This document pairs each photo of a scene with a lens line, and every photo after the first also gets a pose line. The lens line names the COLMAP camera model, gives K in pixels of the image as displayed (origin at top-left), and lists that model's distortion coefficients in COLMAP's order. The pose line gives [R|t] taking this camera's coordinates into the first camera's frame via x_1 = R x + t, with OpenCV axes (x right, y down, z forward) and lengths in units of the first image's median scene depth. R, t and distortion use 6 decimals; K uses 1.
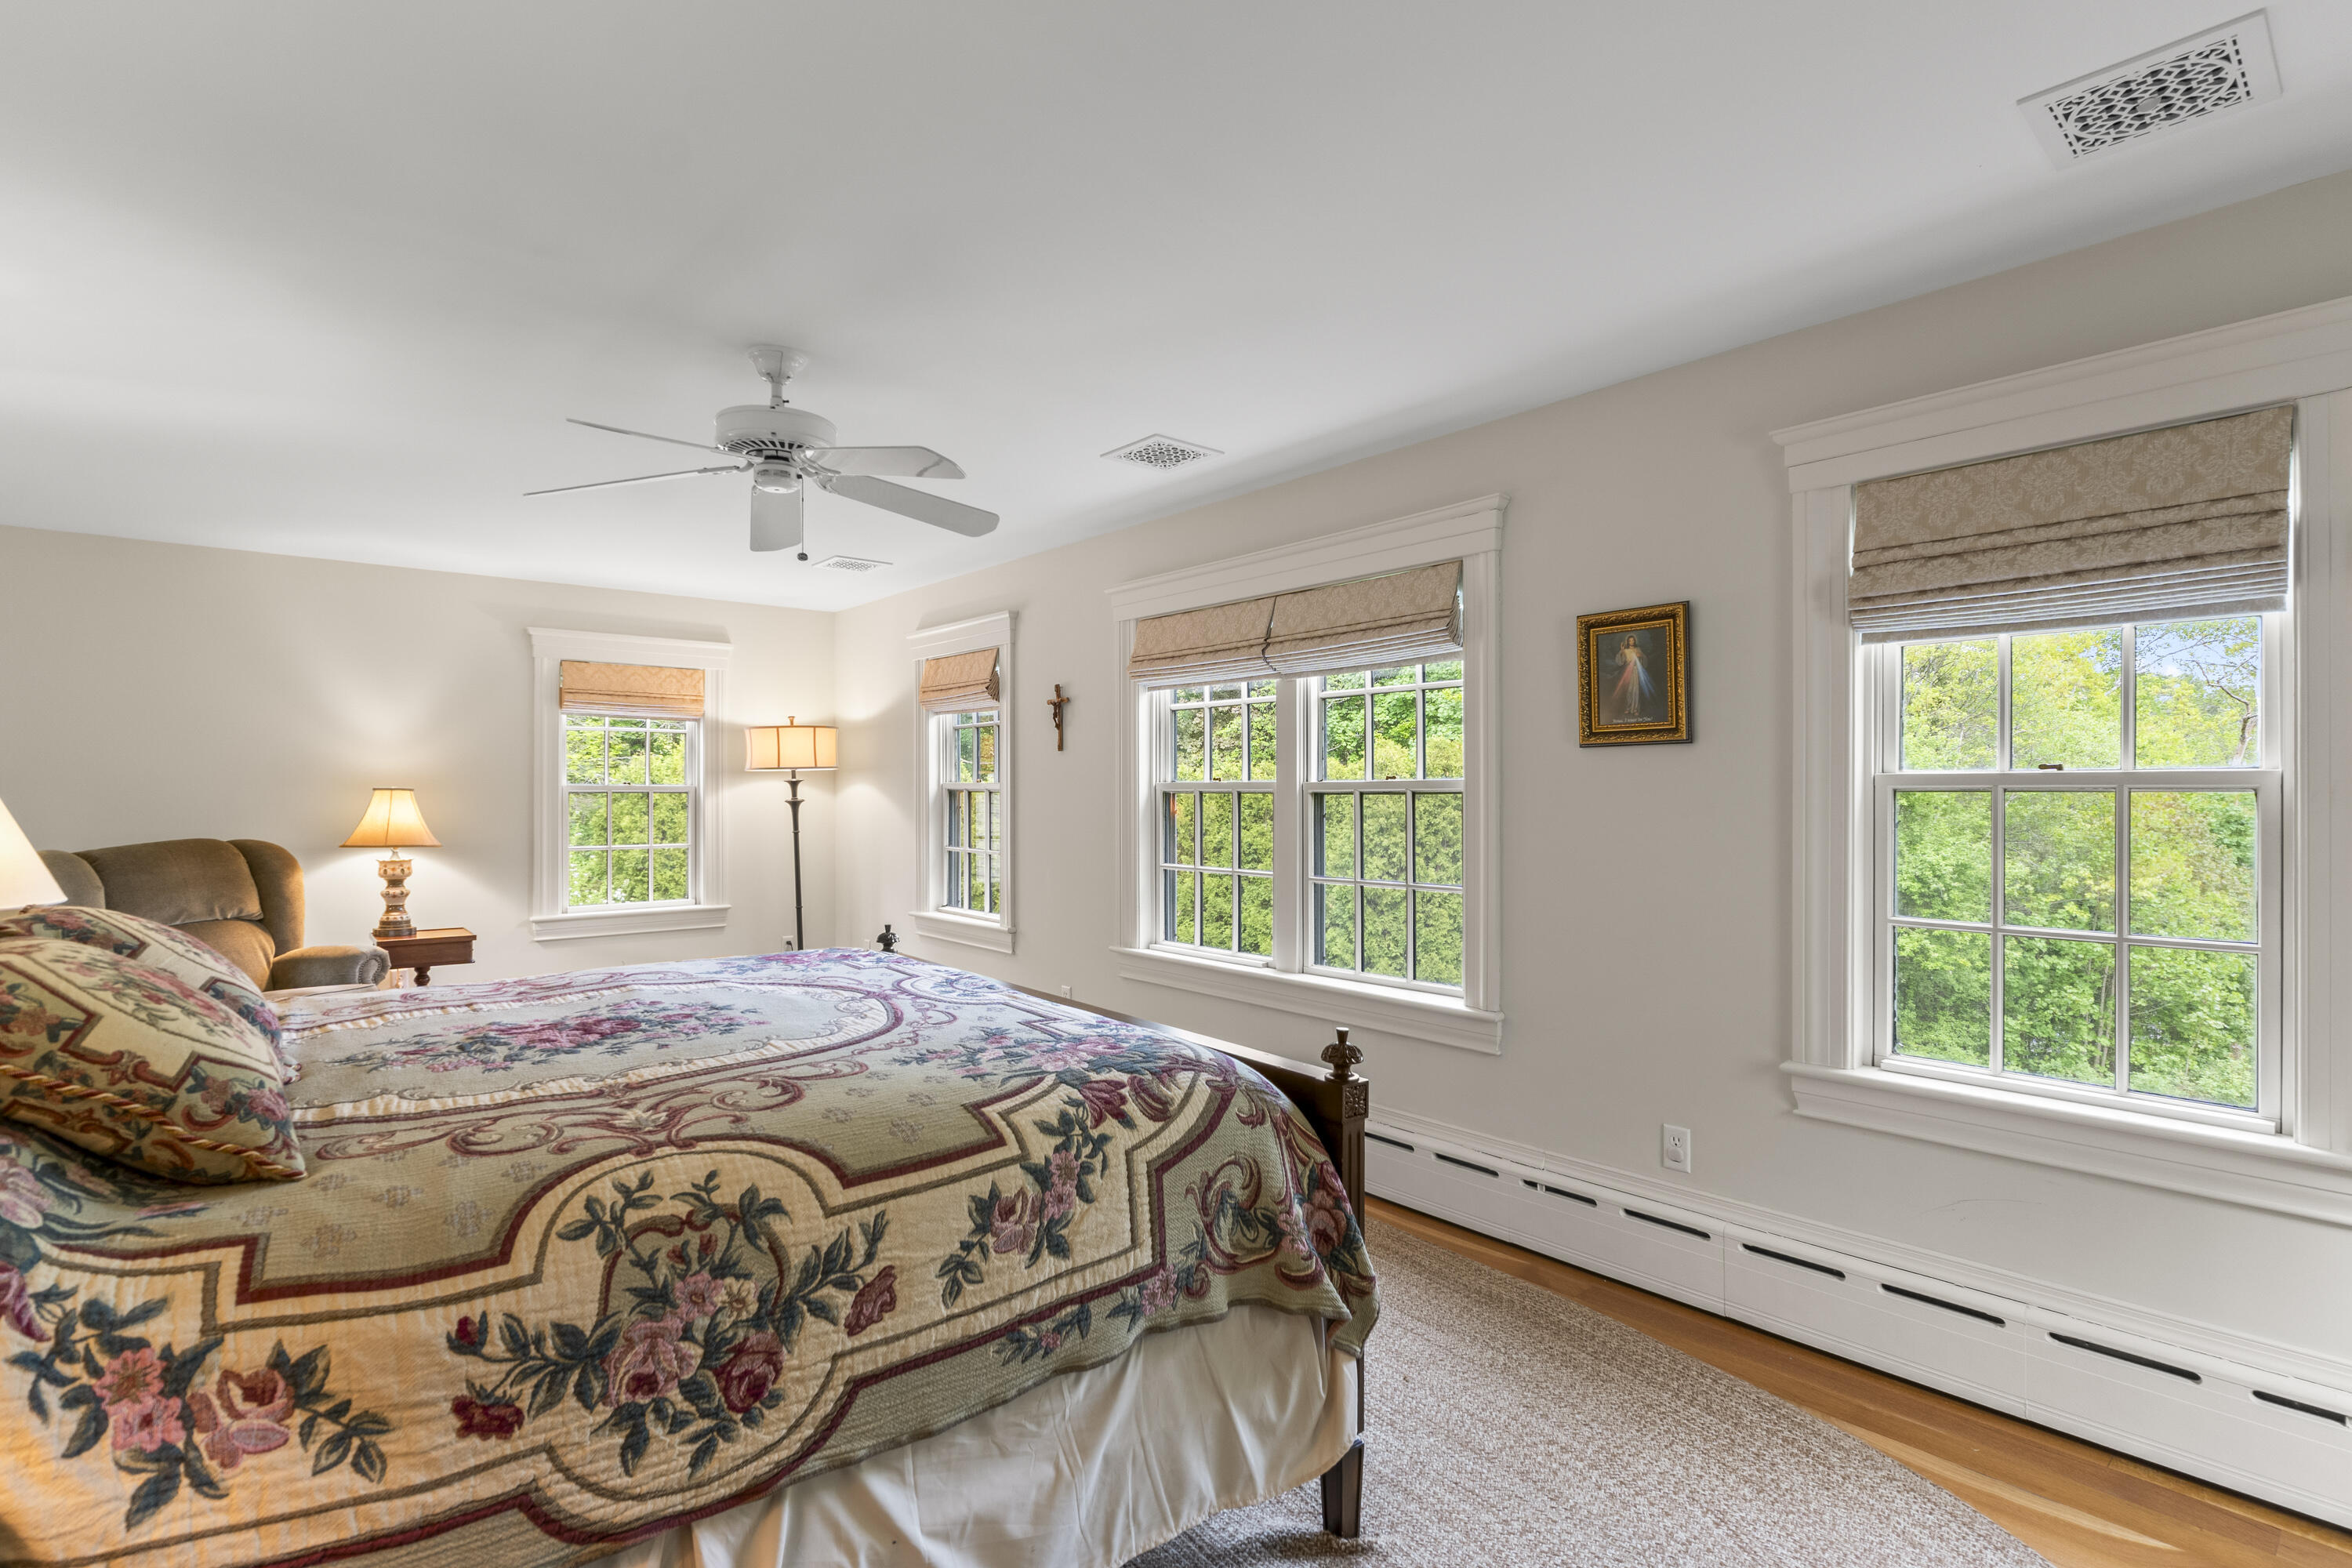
lens RADIAL K [[1116.0, 0, 1175.1], [0, 1116.0, 784.6], [0, 0, 1]] dist [-0.000672, -0.000021]
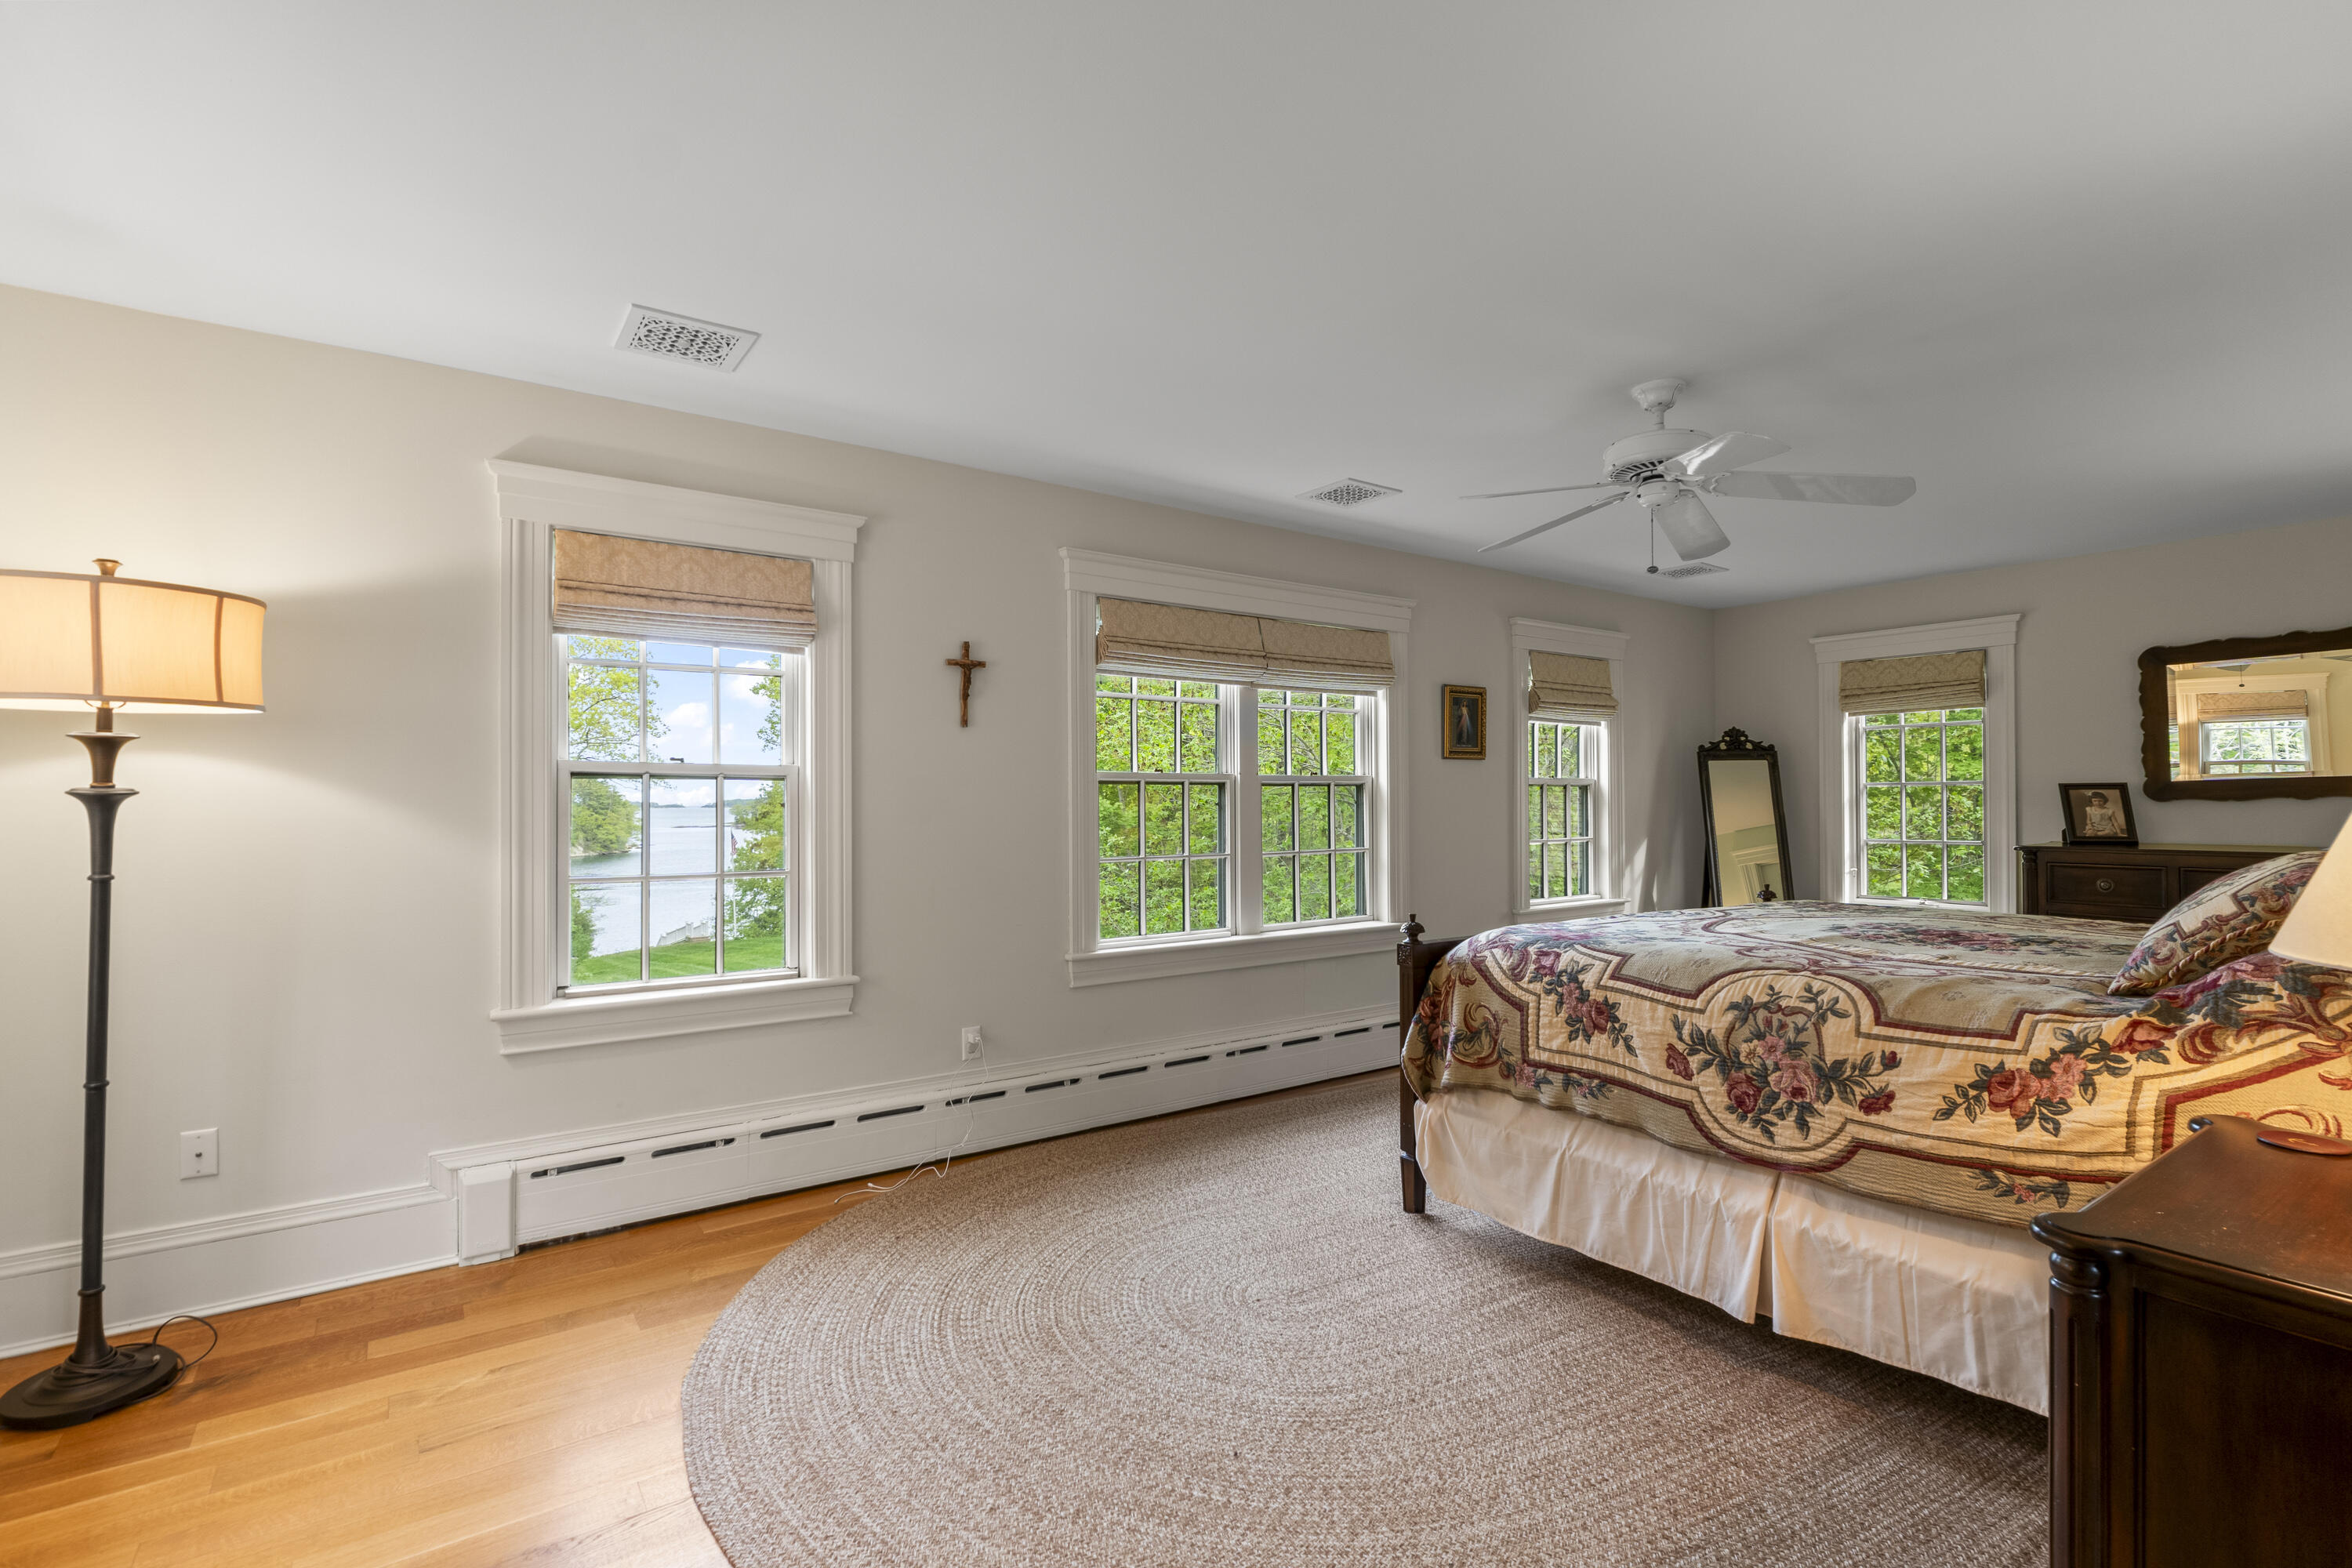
lens RADIAL K [[1133.8, 0, 1173.2], [0, 1133.8, 794.9], [0, 0, 1]] dist [0.000744, 0.000019]
pose [[0.039778, 0.008499, 0.999172, -1.001627], [0.003210, 0.999958, -0.008633, 0.027888], [-0.999203, 0.003551, 0.039749, 0.931478]]
